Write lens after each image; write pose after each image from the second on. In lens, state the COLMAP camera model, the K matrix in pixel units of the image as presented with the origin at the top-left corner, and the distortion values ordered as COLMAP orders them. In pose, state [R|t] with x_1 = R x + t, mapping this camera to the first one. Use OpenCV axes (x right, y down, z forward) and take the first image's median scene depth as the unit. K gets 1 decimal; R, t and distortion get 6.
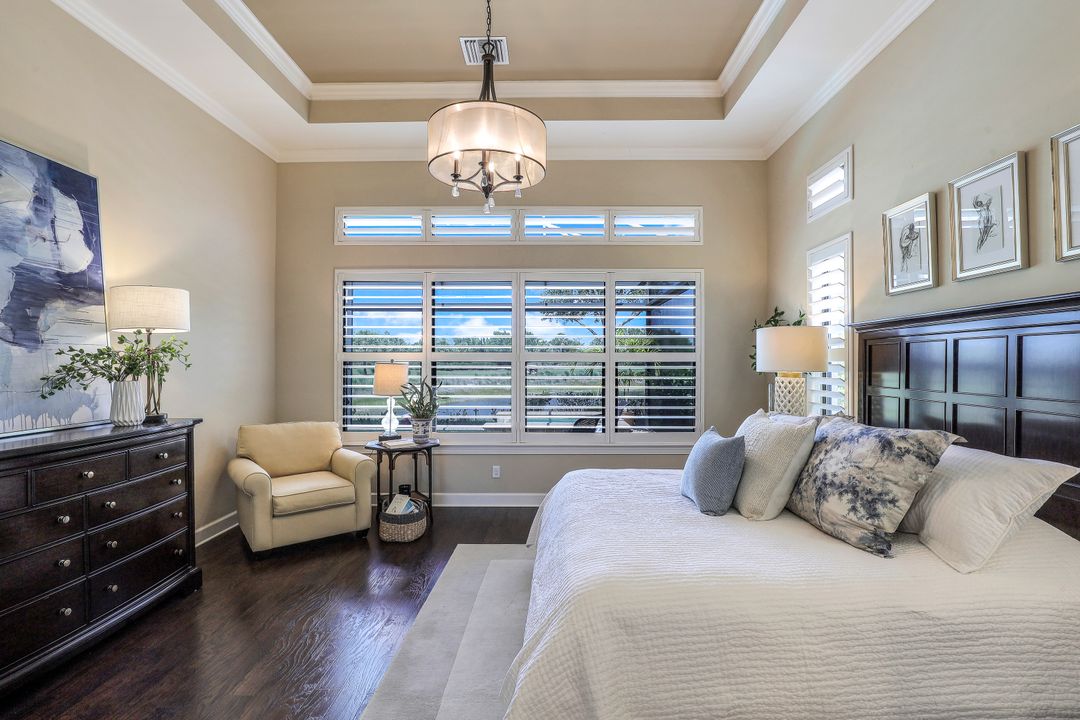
lens RADIAL K [[503.8, 0, 541.2], [0, 503.8, 360.6], [0, 0, 1]] dist [-0.033727, 0.004208]
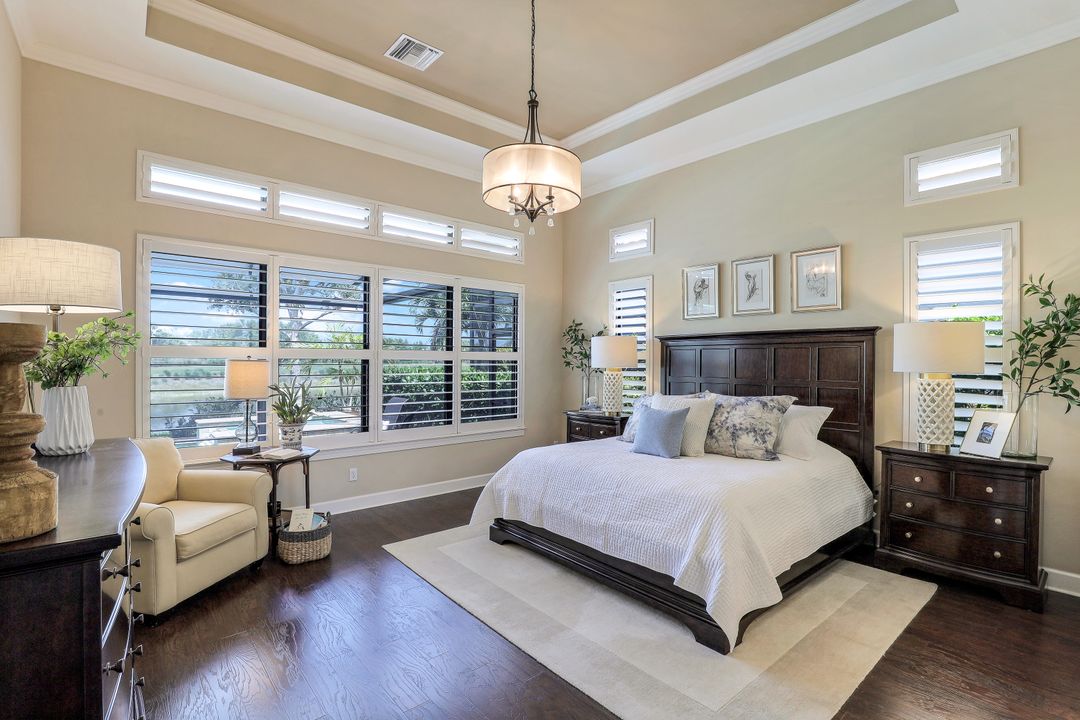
lens RADIAL K [[503.8, 0, 546.1], [0, 503.8, 360.7], [0, 0, 1]] dist [-0.033727, 0.004208]
pose [[0.746989, 0.001517, 0.664835, -0.644673], [-0.005308, 0.999979, 0.003681, -0.001263], [-0.664815, -0.006279, 0.746981, 0.064191]]
